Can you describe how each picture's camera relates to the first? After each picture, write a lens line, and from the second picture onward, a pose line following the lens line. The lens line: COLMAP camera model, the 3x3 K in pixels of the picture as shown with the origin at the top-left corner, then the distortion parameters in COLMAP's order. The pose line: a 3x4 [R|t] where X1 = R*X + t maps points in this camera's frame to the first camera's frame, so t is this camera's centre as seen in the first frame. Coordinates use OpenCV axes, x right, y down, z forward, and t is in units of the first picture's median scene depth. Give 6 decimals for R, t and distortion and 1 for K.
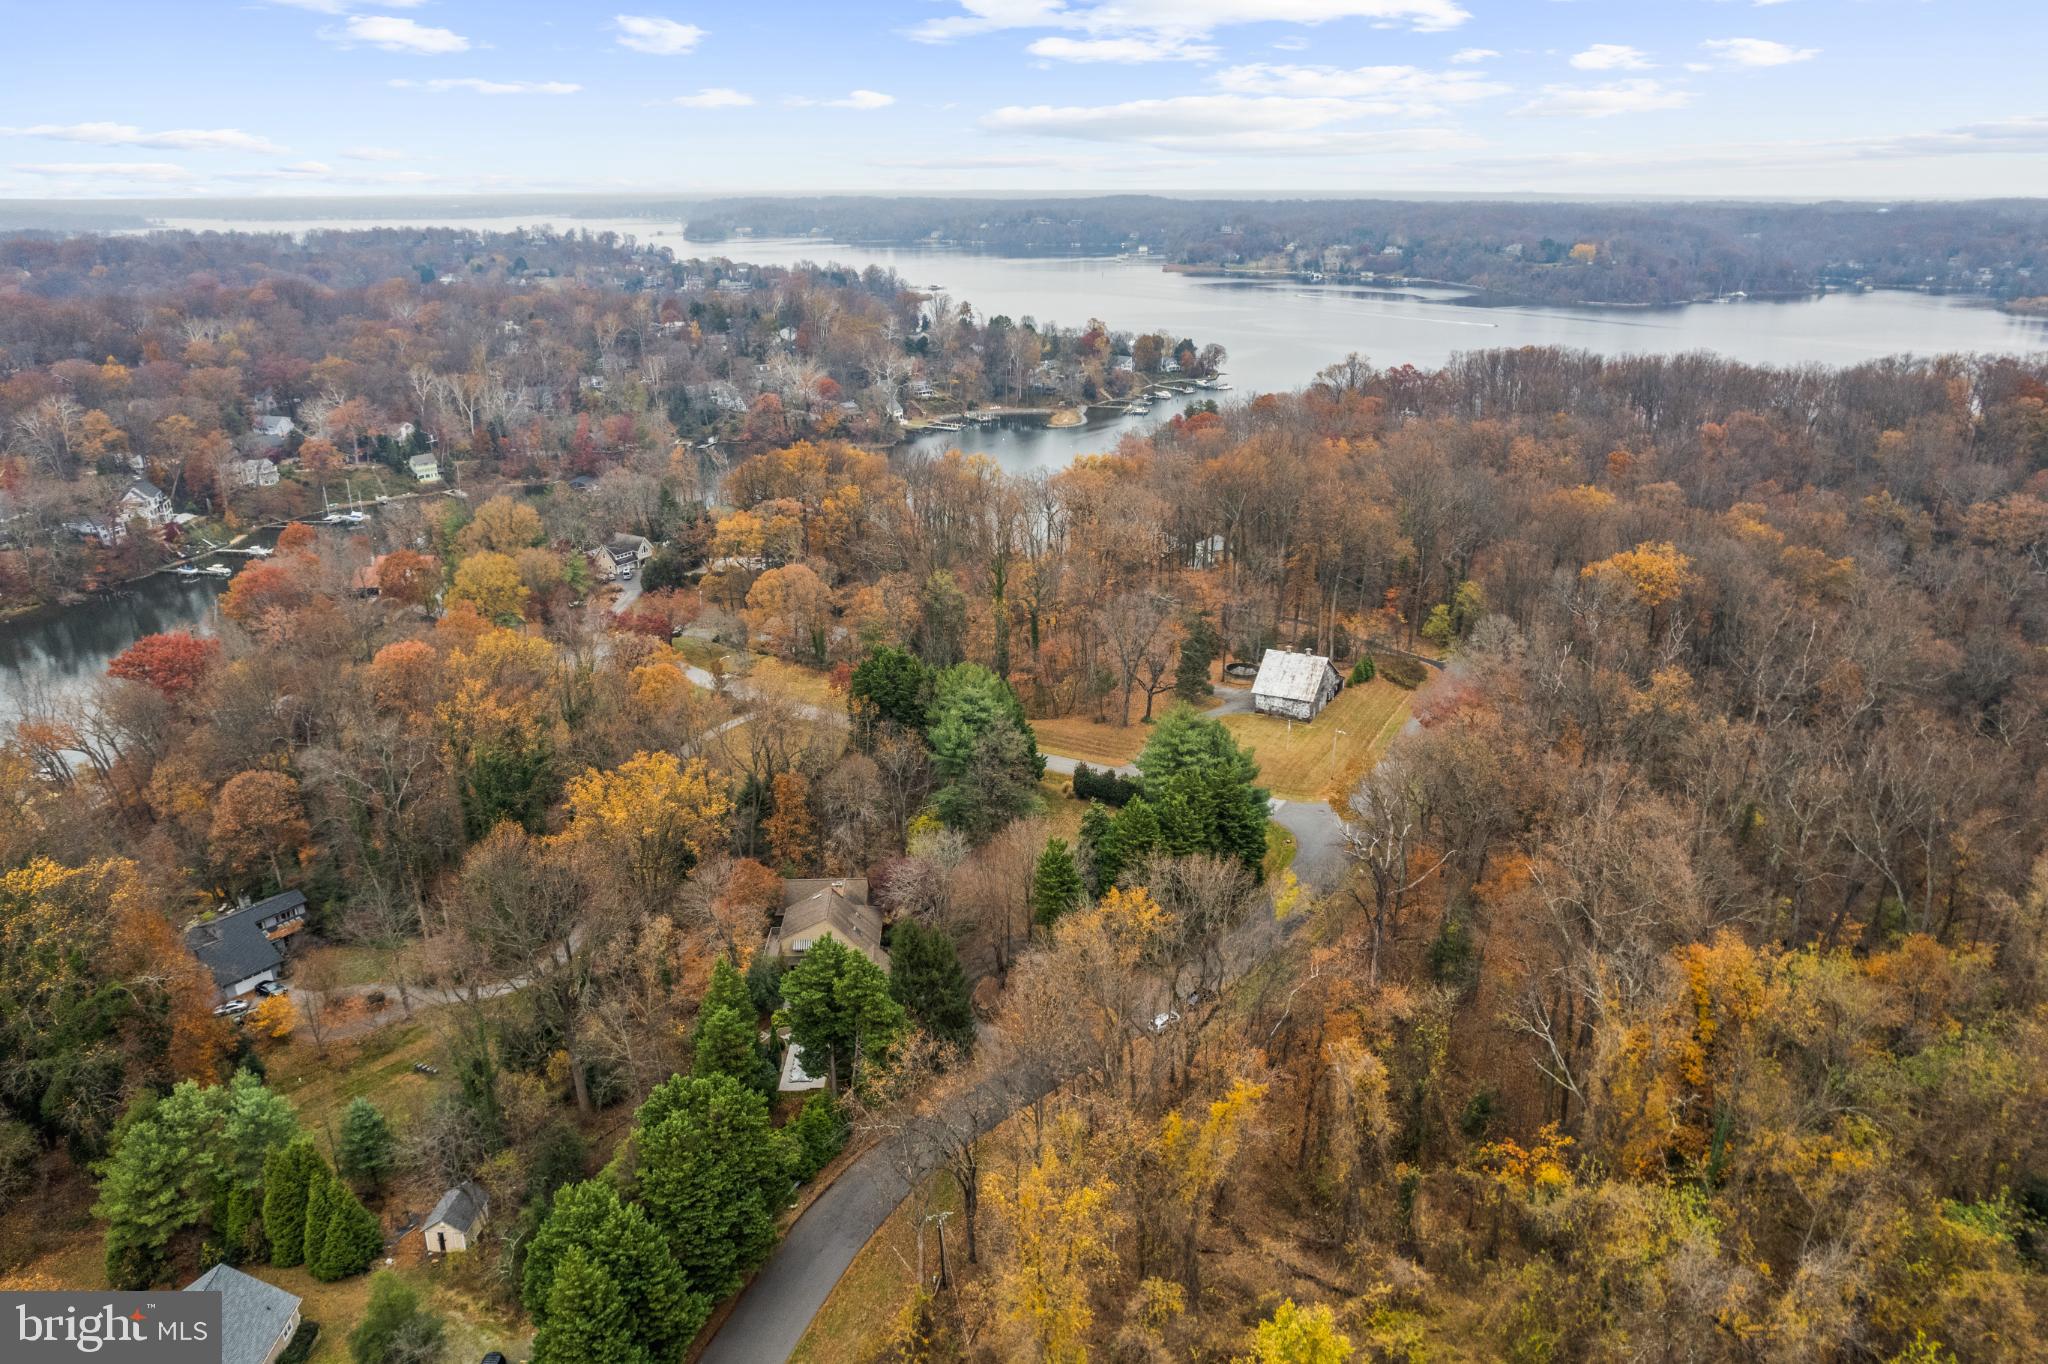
lens RADIAL K [[1444.8, 0, 1024.0], [0, 1444.8, 682.0], [0, 0, 1]] dist [-0.000230, 0.003490]
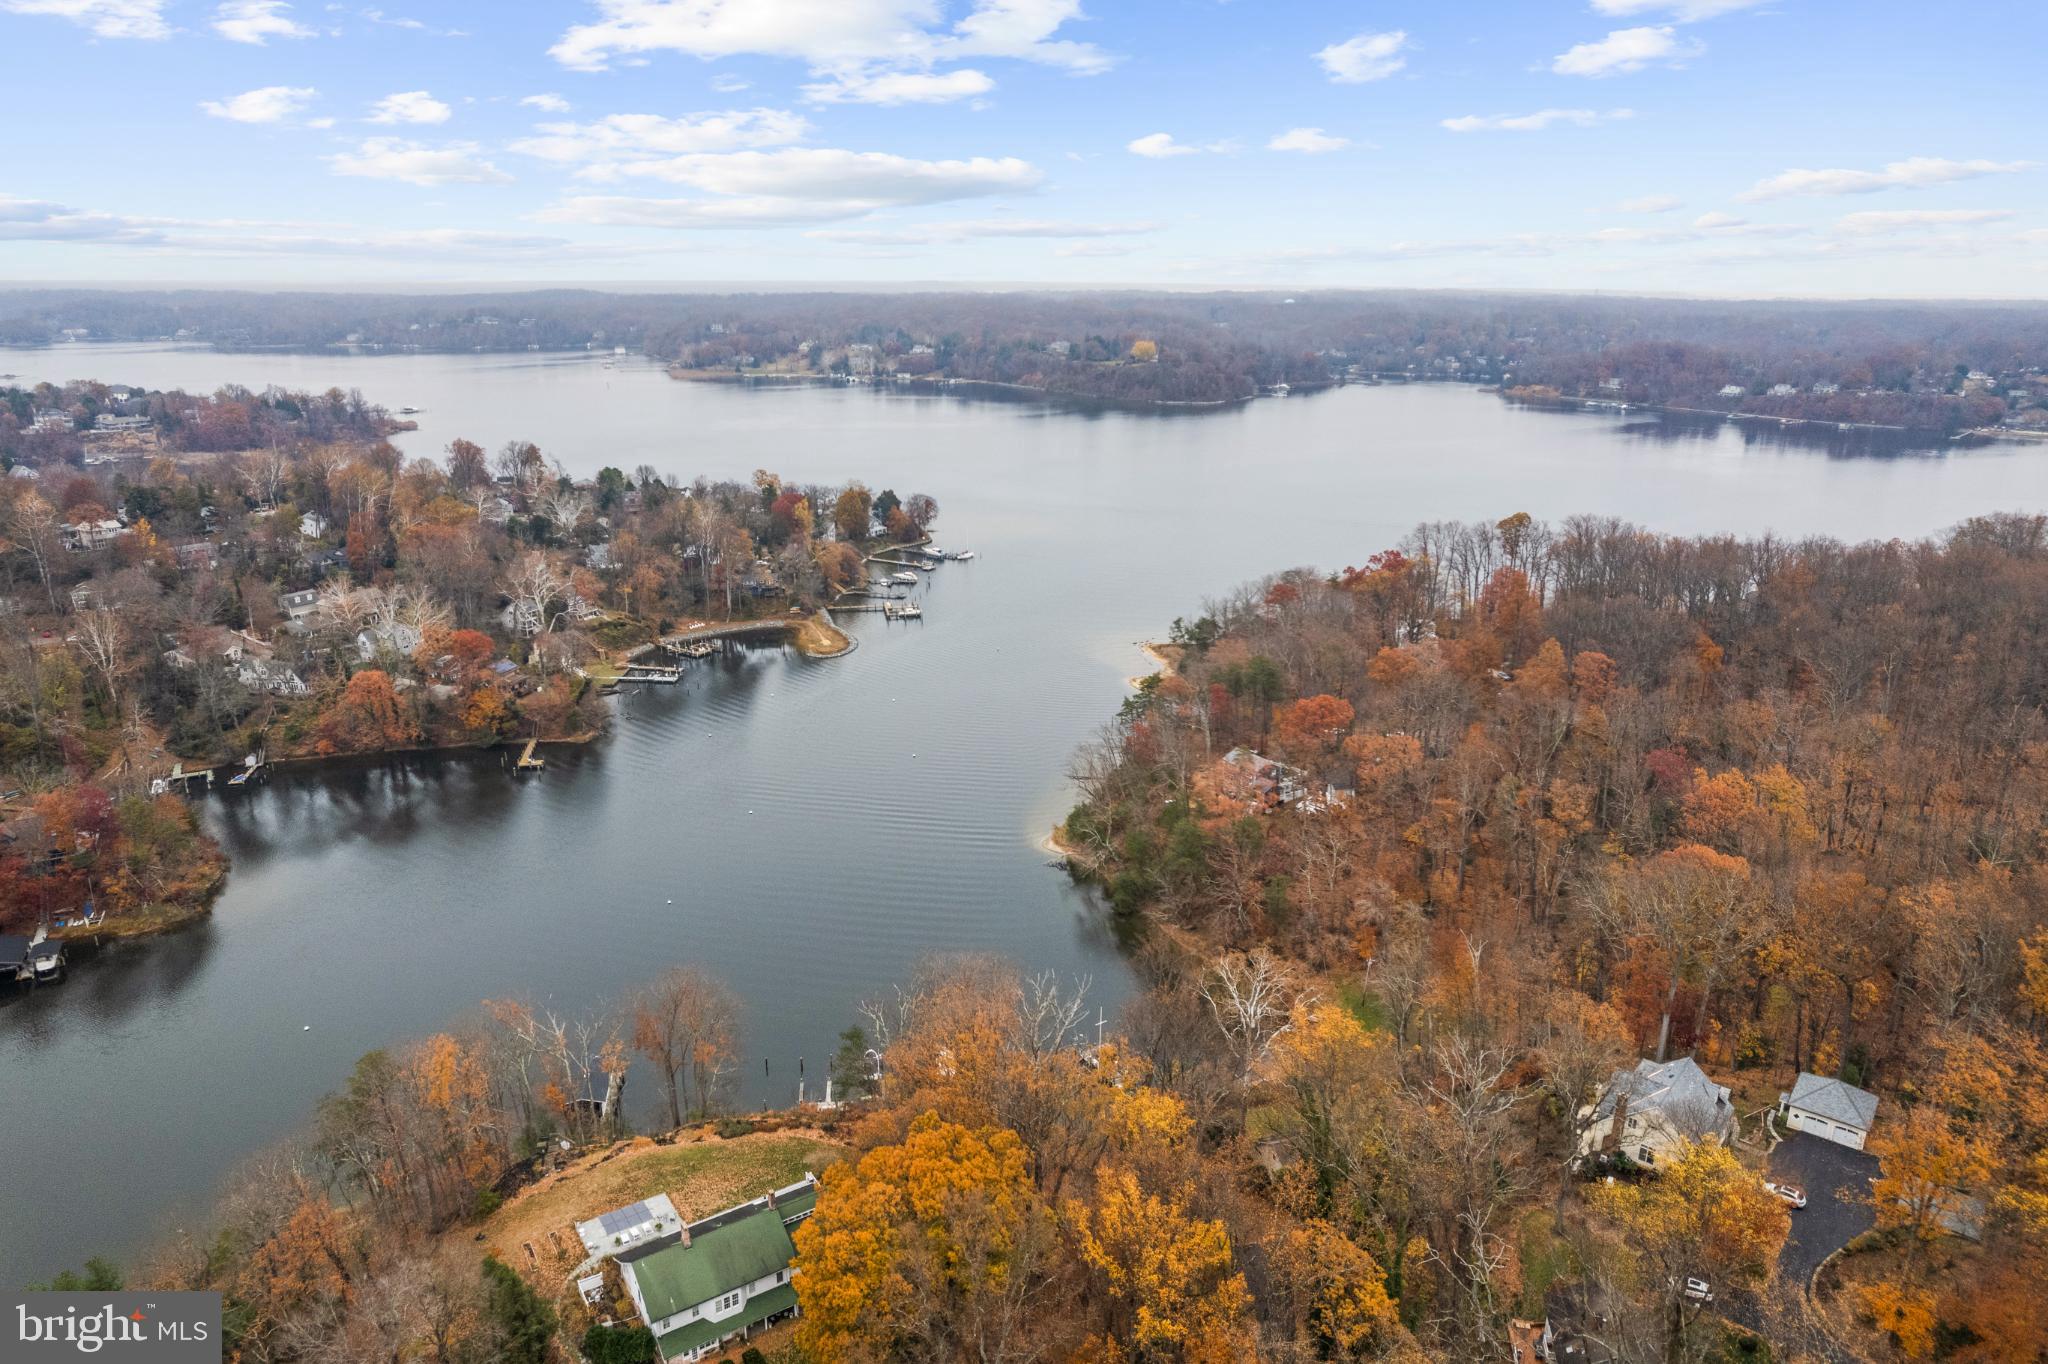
lens RADIAL K [[1444.8, 0, 1024.0], [0, 1444.8, 682.0], [0, 0, 1]] dist [-0.000230, 0.003490]
pose [[0.919103, -0.104500, 0.379908, -0.075799], [0.125680, 0.991577, -0.031305, -0.070960], [-0.373437, 0.076519, 0.924494, 0.194736]]
